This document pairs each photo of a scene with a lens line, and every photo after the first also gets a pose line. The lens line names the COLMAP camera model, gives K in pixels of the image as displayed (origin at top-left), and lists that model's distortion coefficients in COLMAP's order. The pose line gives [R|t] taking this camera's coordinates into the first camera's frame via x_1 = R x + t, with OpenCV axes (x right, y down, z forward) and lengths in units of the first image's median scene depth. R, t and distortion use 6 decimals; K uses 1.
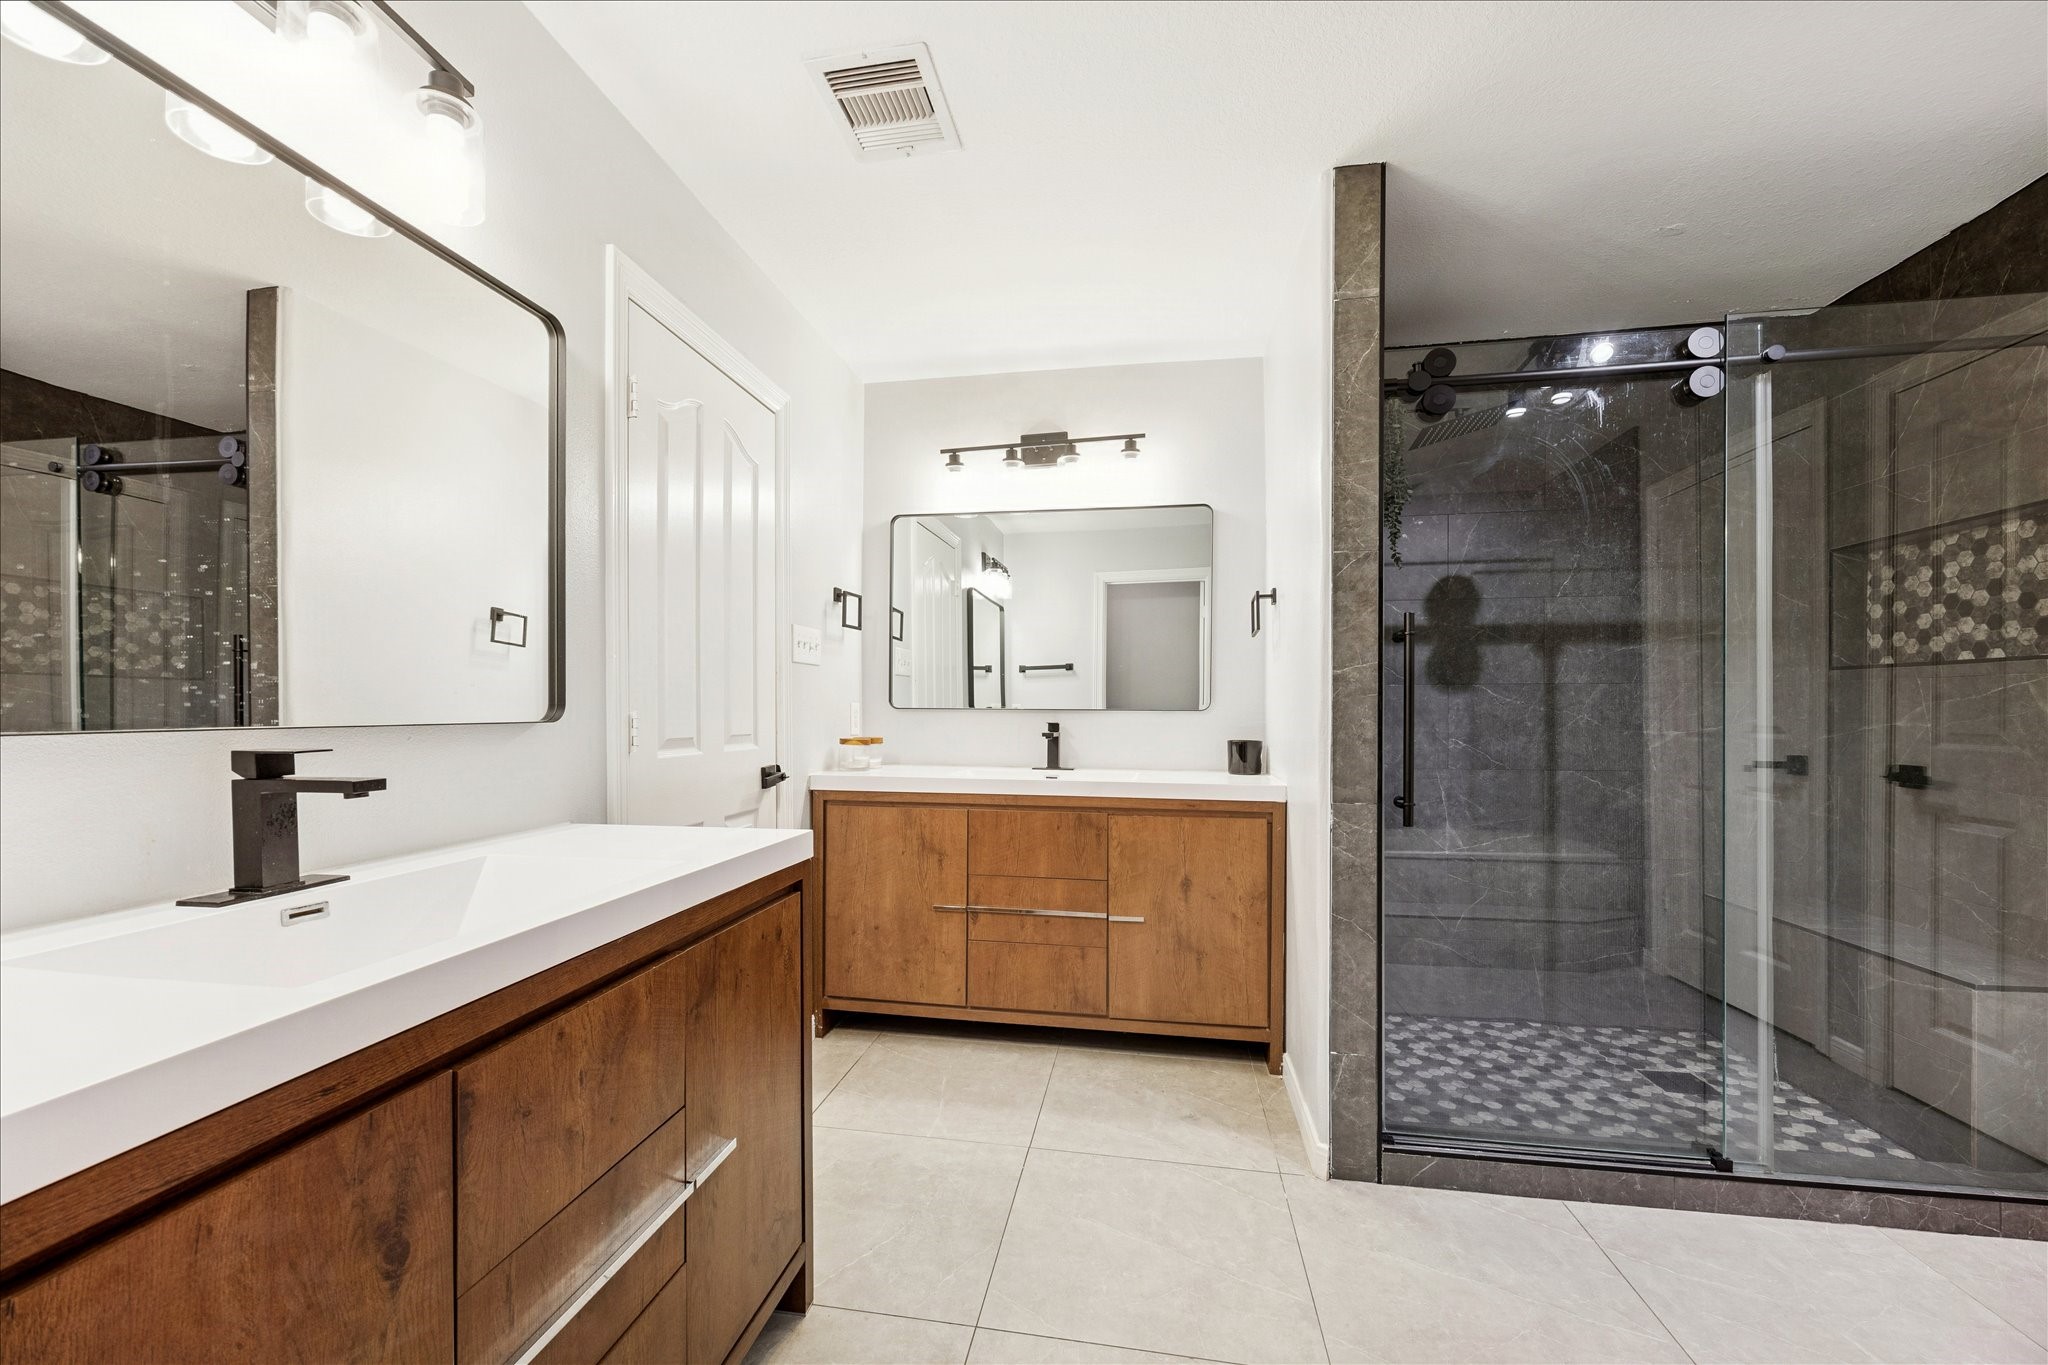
lens RADIAL K [[797.3, 0, 1026.3], [0, 797.3, 710.7], [0, 0, 1]] dist [-0.011024, -0.000031]
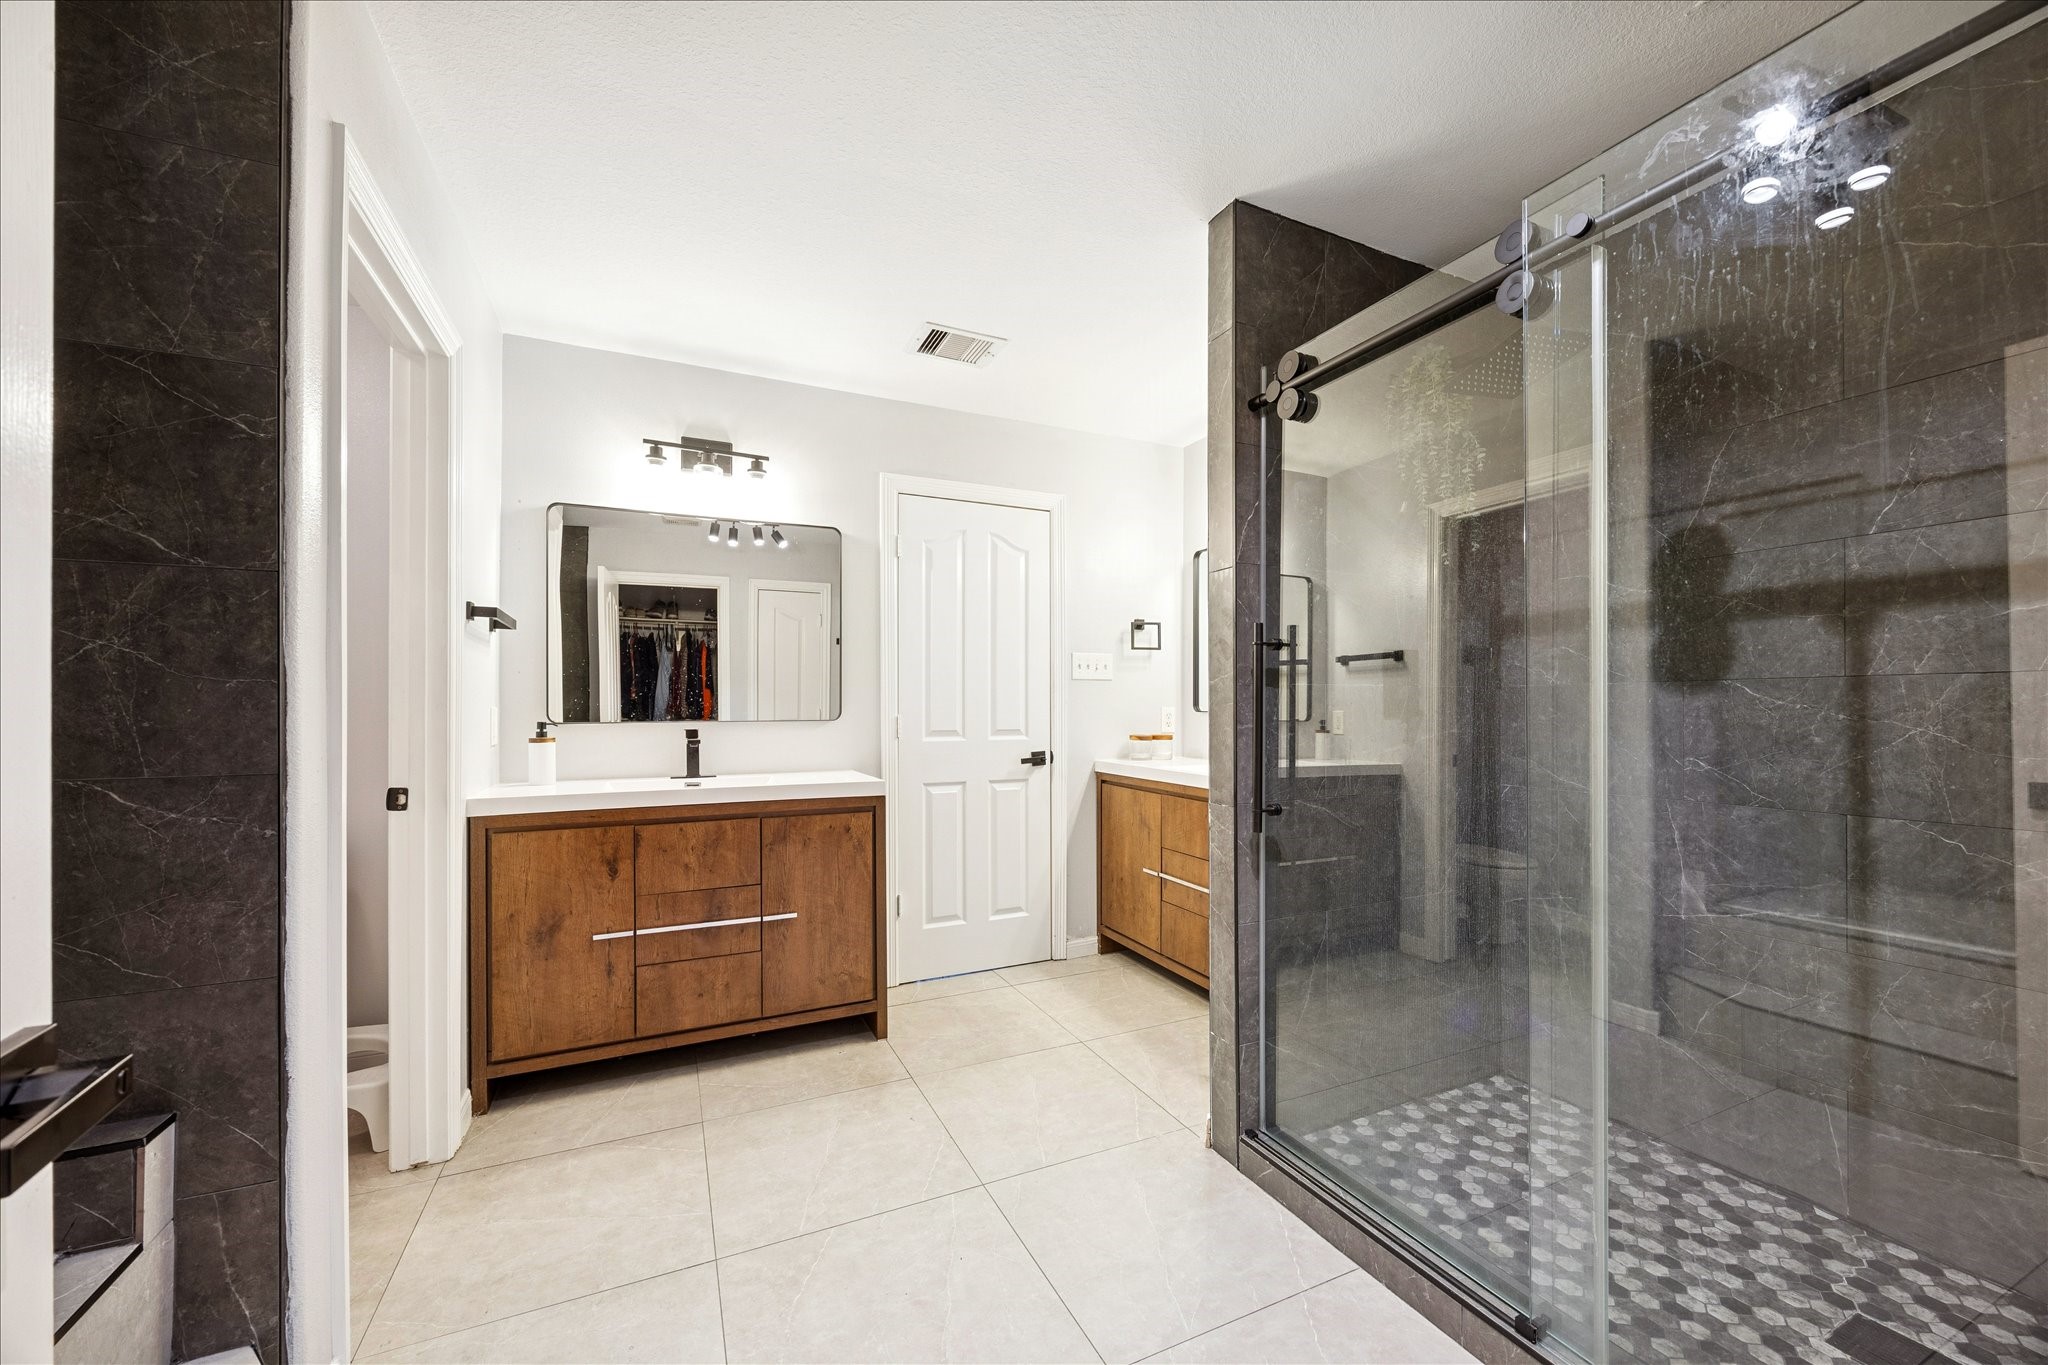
lens RADIAL K [[797.3, 0, 1026.3], [0, 797.3, 710.7], [0, 0, 1]] dist [-0.011024, -0.000031]
pose [[0.574760, 0.001241, -0.818321, 0.827711], [-0.000059, 0.999999, 0.001475, -0.008282], [0.818322, -0.000800, 0.574760, 0.122587]]
